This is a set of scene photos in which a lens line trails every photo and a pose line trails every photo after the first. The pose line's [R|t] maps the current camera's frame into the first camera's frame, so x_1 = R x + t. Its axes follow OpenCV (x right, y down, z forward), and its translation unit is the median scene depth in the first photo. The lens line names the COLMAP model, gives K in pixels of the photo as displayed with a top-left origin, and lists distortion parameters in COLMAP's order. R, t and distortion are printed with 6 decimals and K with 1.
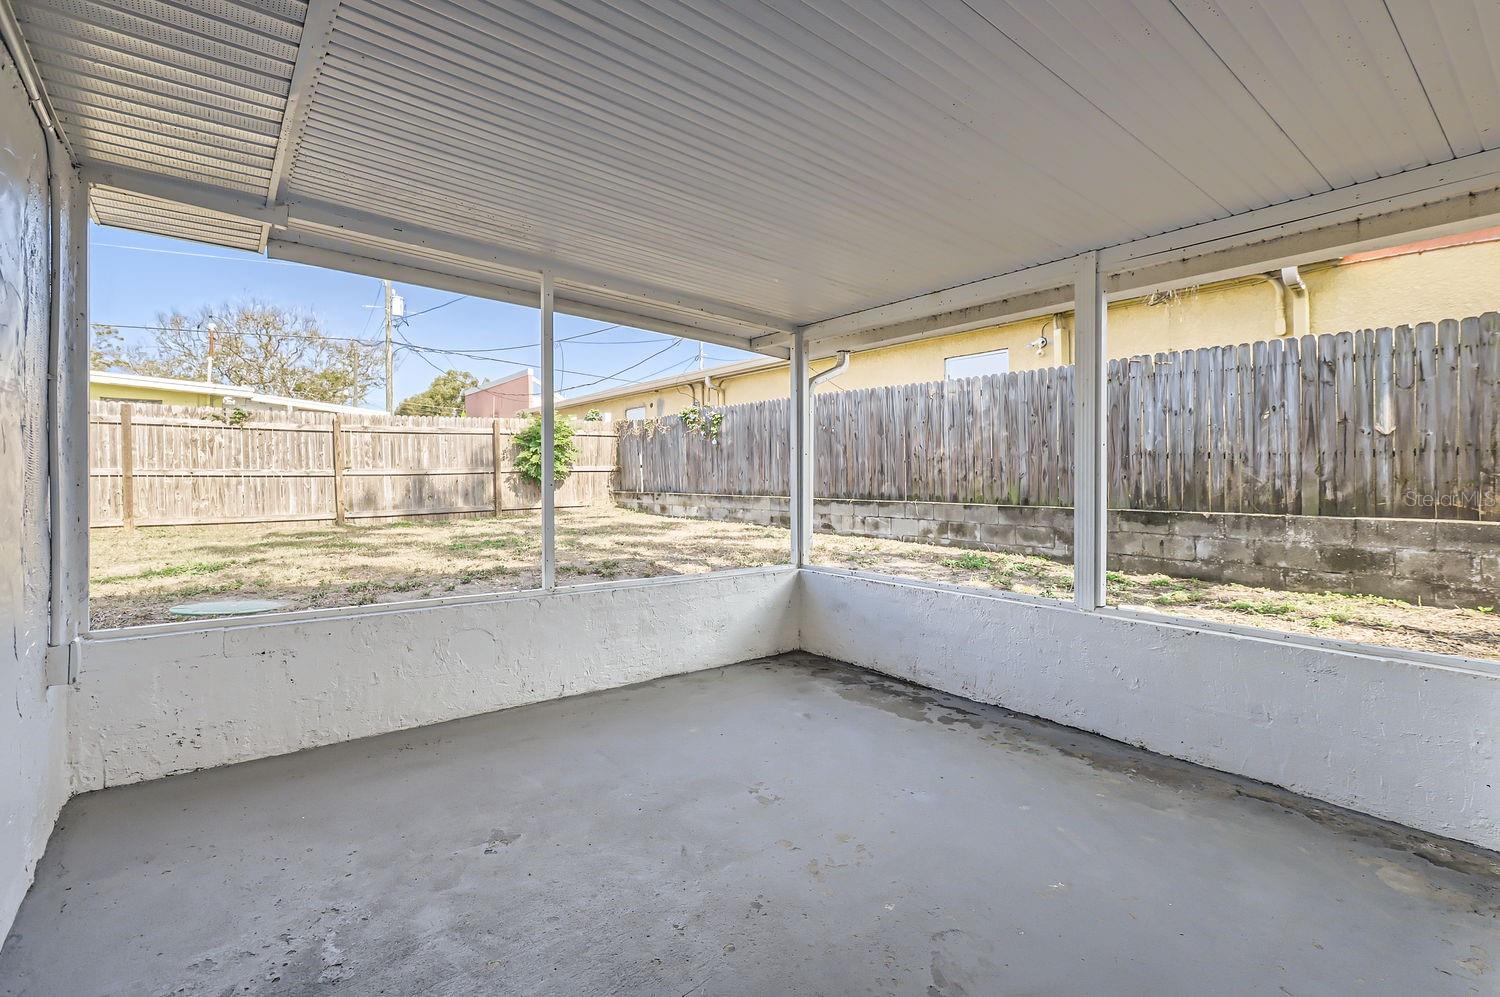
lens RADIAL K [[689.6, 0, 751.1], [0, 689.6, 493.9], [0, 0, 1]] dist [0.002123, 0.001381]
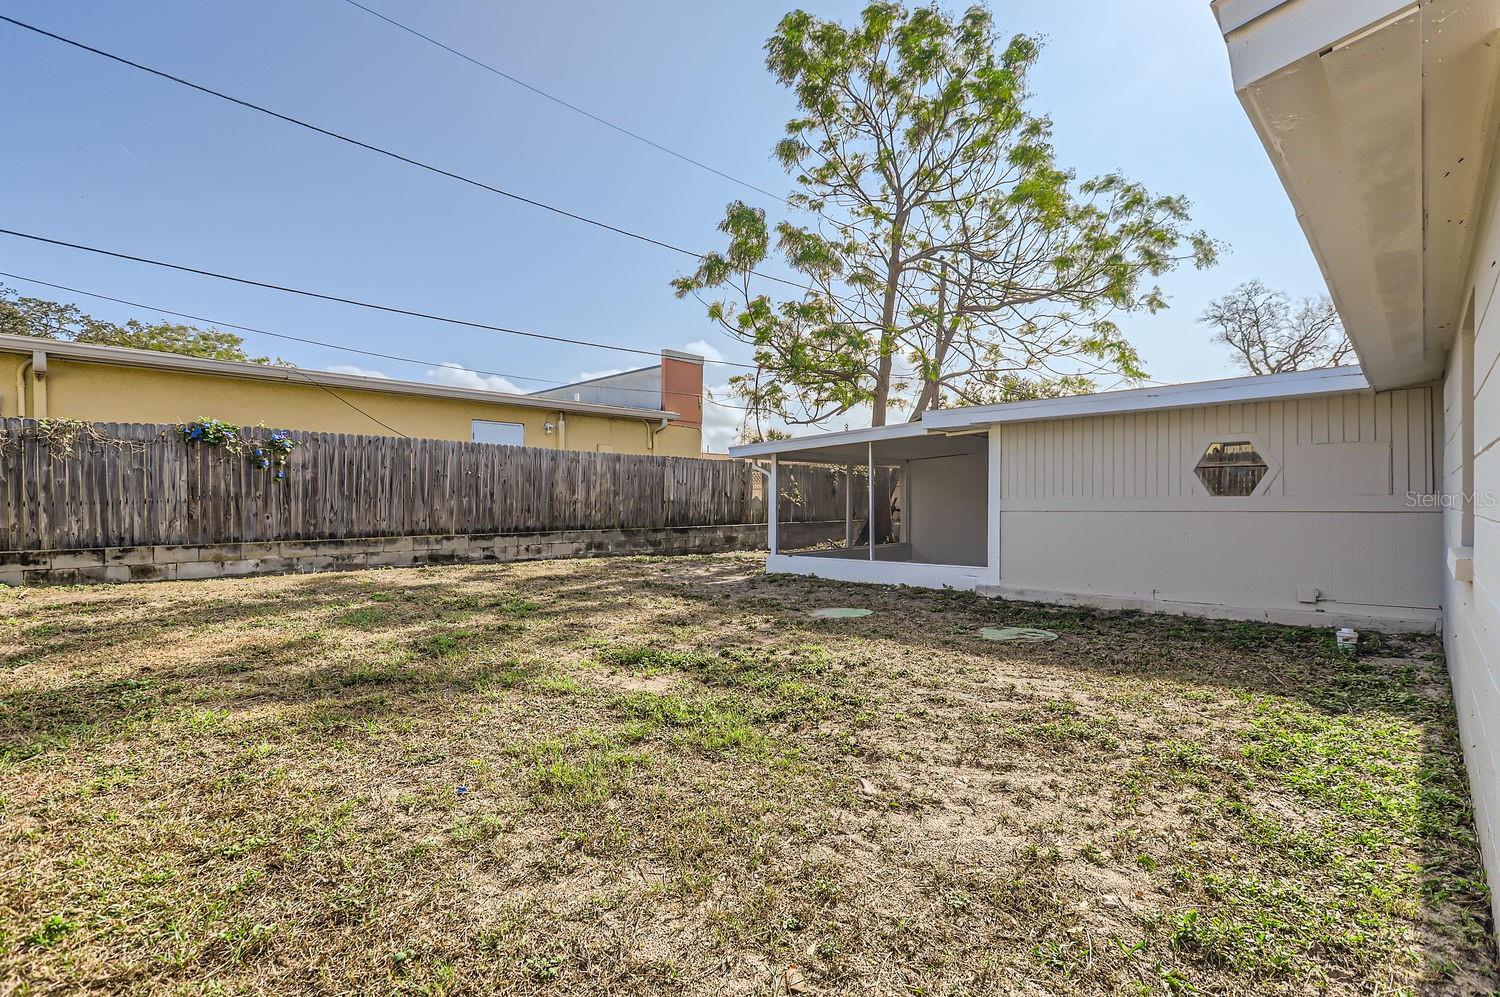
lens RADIAL K [[689.6, 0, 751.1], [0, 689.6, 493.9], [0, 0, 1]] dist [0.002123, 0.001381]
pose [[-0.131601, -0.000897, 0.991302, -1.911100], [0.014874, 0.999885, 0.002880, -0.099529], [-0.991191, 0.015124, -0.131573, 1.210614]]
